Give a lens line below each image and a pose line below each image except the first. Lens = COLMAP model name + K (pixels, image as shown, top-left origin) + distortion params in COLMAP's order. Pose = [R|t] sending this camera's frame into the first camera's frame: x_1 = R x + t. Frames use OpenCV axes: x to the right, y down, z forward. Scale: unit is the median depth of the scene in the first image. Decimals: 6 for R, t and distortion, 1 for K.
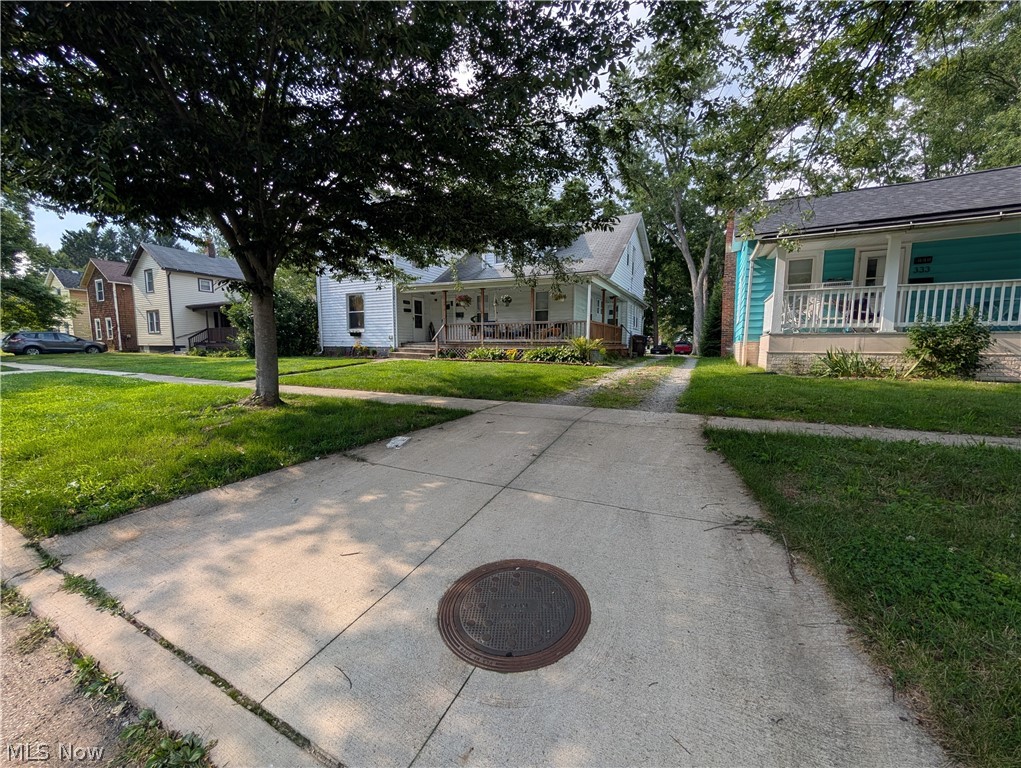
lens RADIAL K [[386.5, 0, 509.4], [0, 386.5, 384.8], [0, 0, 1]] dist [-0.000430, 0.000230]
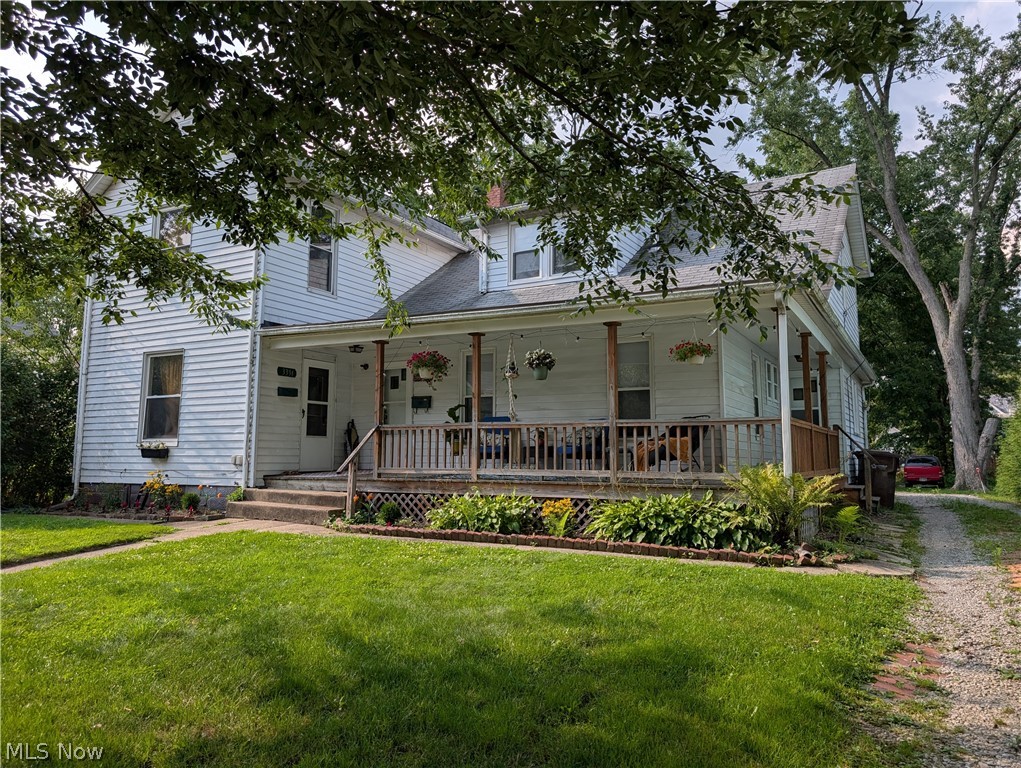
lens RADIAL K [[734.3, 0, 519.1], [0, 734.3, 375.3], [0, 0, 1]] dist [0.027729, -0.030126]
pose [[0.999599, -0.005934, -0.027687, -0.007562], [-0.000033, 0.977547, -0.210717, -0.053112], [0.028316, 0.210633, 0.977155, 0.280607]]
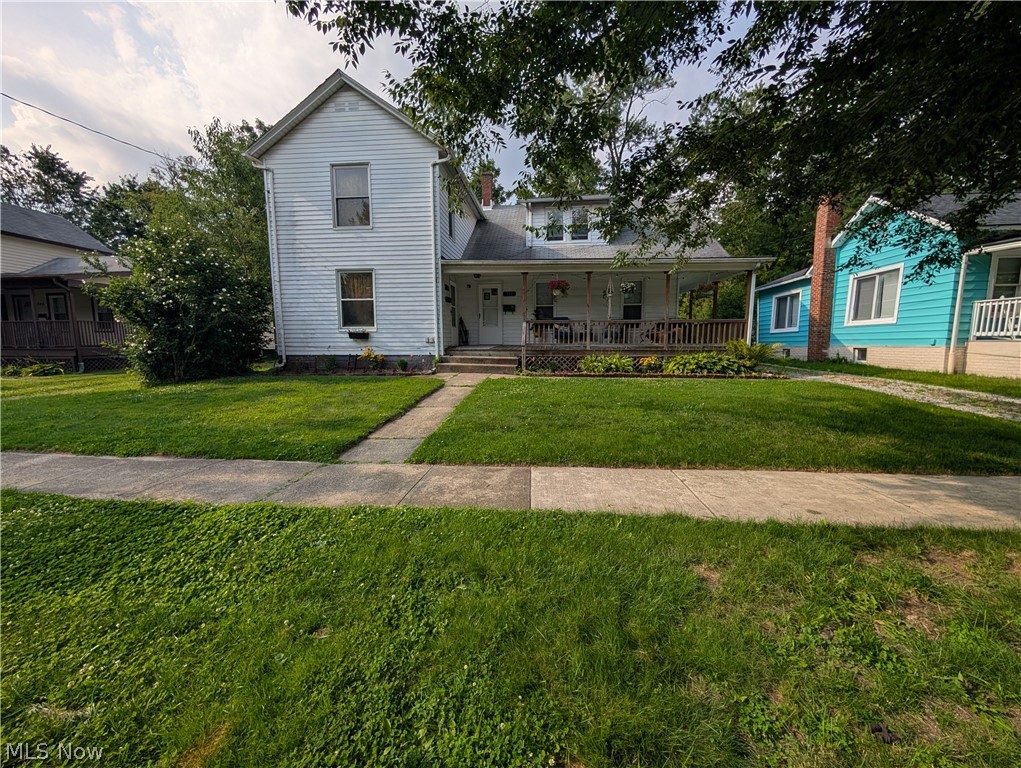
lens RADIAL K [[386.5, 0, 513.8], [0, 386.5, 389.7], [0, 0, 1]] dist [-0.000430, 0.000230]
pose [[0.929150, -0.053874, 0.365756, -0.428137], [0.044666, 0.998437, 0.033598, -0.056512], [-0.366994, -0.014880, 0.930104, 0.346934]]
